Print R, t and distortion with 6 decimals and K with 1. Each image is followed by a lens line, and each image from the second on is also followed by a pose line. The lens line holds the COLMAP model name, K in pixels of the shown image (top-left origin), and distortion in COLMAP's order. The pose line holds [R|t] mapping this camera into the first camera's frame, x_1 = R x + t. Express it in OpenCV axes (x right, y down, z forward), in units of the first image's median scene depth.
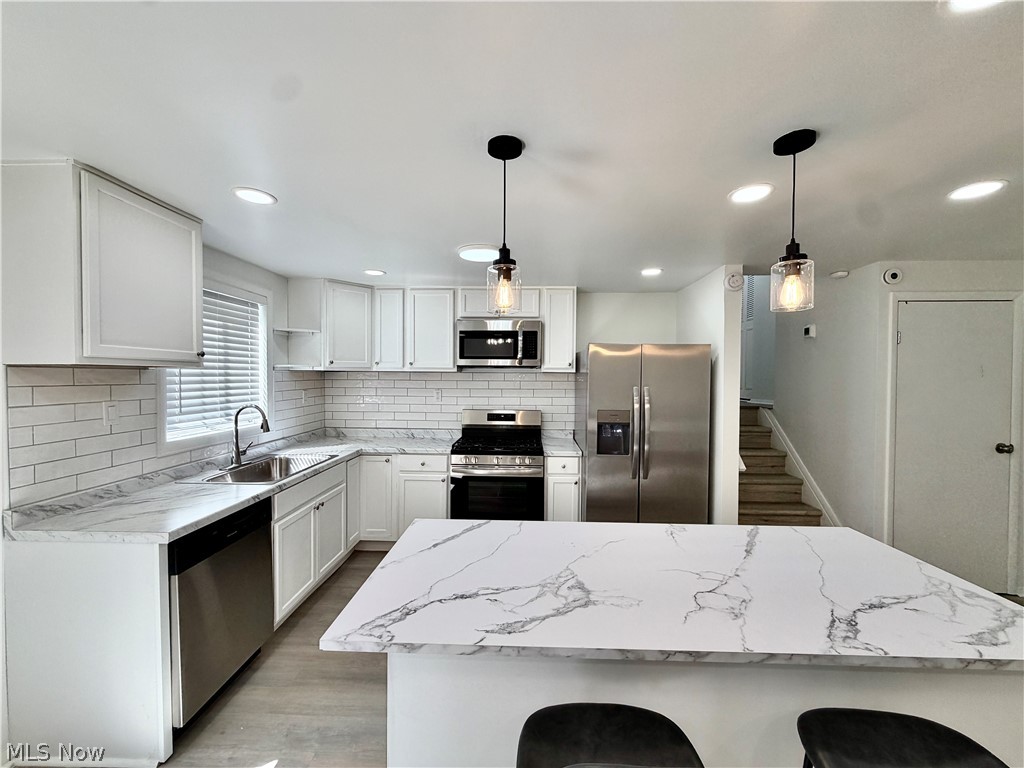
lens RADIAL K [[407.3, 0, 512.0], [0, 407.3, 384.0], [0, 0, 1]] dist [-0.000938, 0.000325]
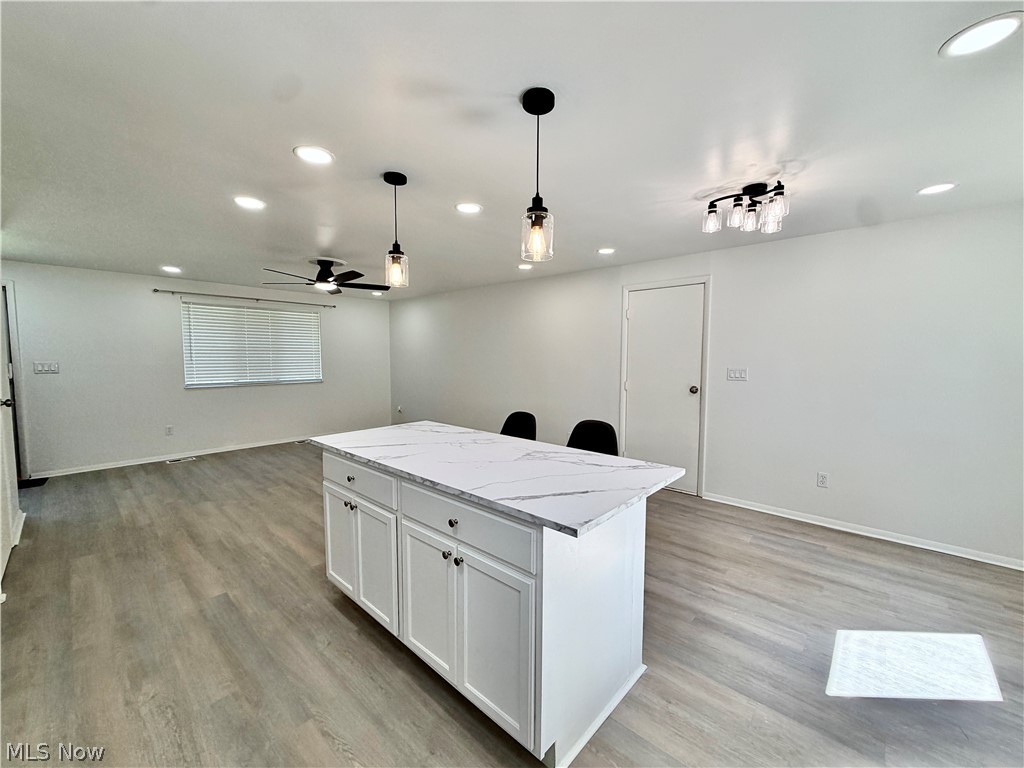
lens RADIAL K [[407.3, 0, 512.0], [0, 407.3, 384.0], [0, 0, 1]] dist [-0.000938, 0.000325]
pose [[-0.762241, -0.055313, 0.644925, -0.609150], [0.000396, 0.996302, 0.085918, 0.057194], [-0.647293, 0.065745, -0.759401, 1.681978]]
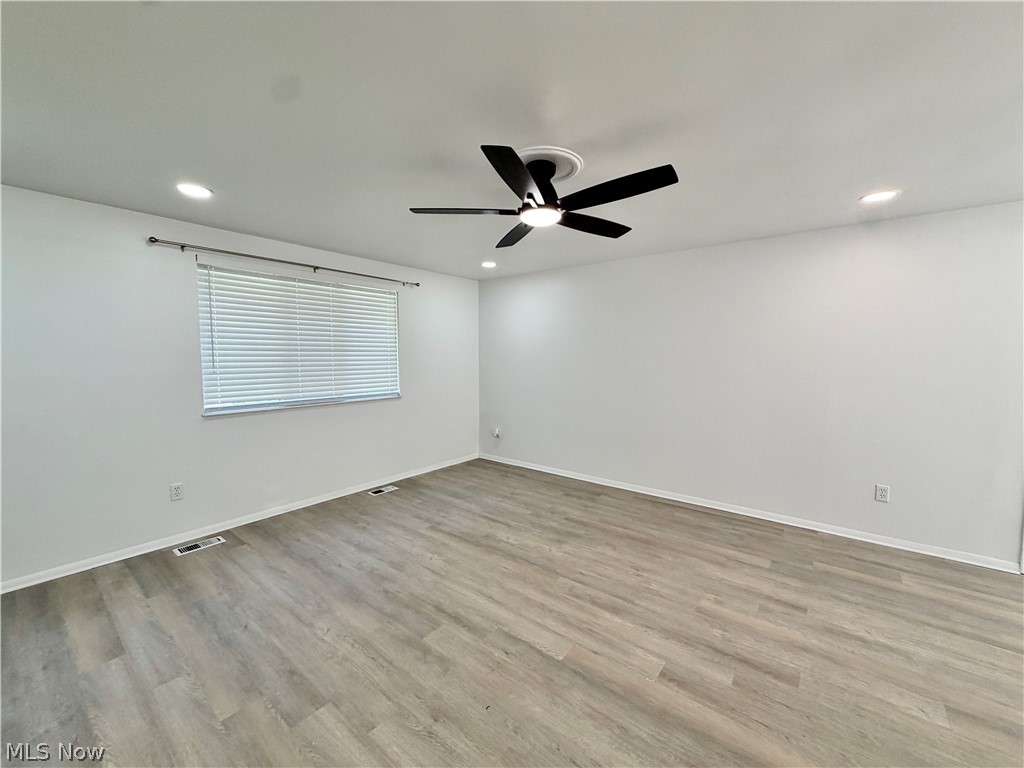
lens RADIAL K [[407.3, 0, 512.0], [0, 407.3, 384.0], [0, 0, 1]] dist [-0.000938, 0.000325]
pose [[-0.803597, -0.050238, 0.593050, 1.306896], [0.000966, 0.996320, 0.085709, 0.064860], [-0.595173, 0.069448, -0.800591, 1.540468]]
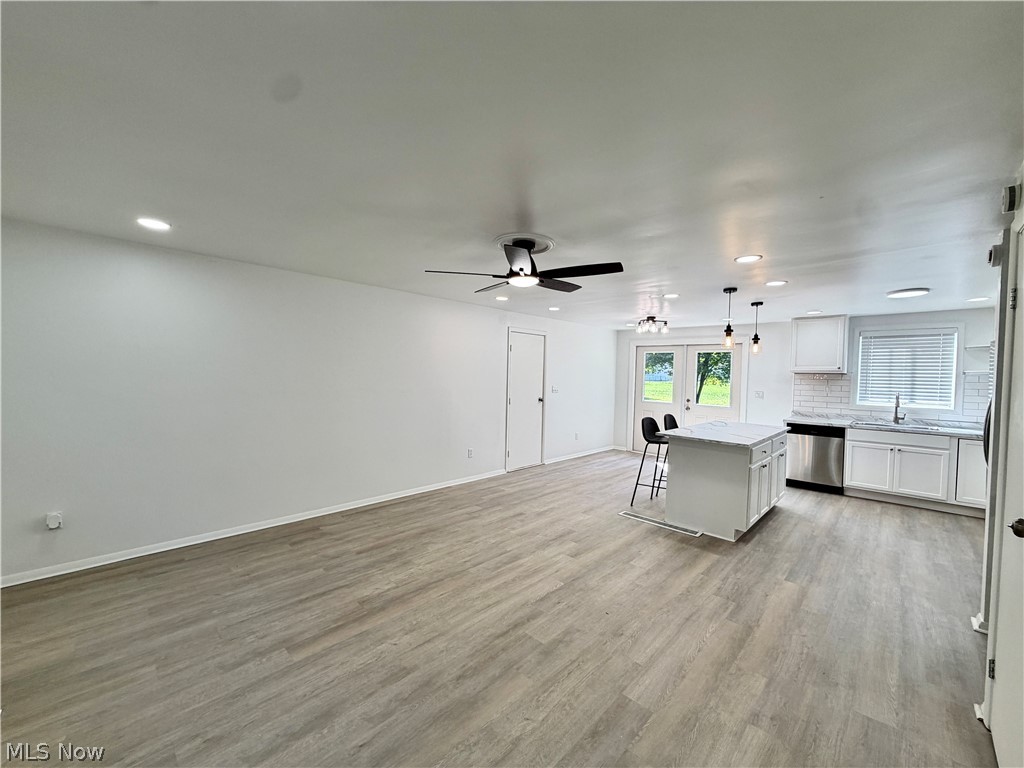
lens RADIAL K [[407.3, 0, 512.0], [0, 407.3, 384.0], [0, 0, 1]] dist [-0.000938, 0.000325]
pose [[-0.668220, -0.002934, -0.743958, 3.310373], [-0.039087, 0.998750, 0.031169, 0.037529], [0.742936, 0.049907, -0.667499, 1.550770]]
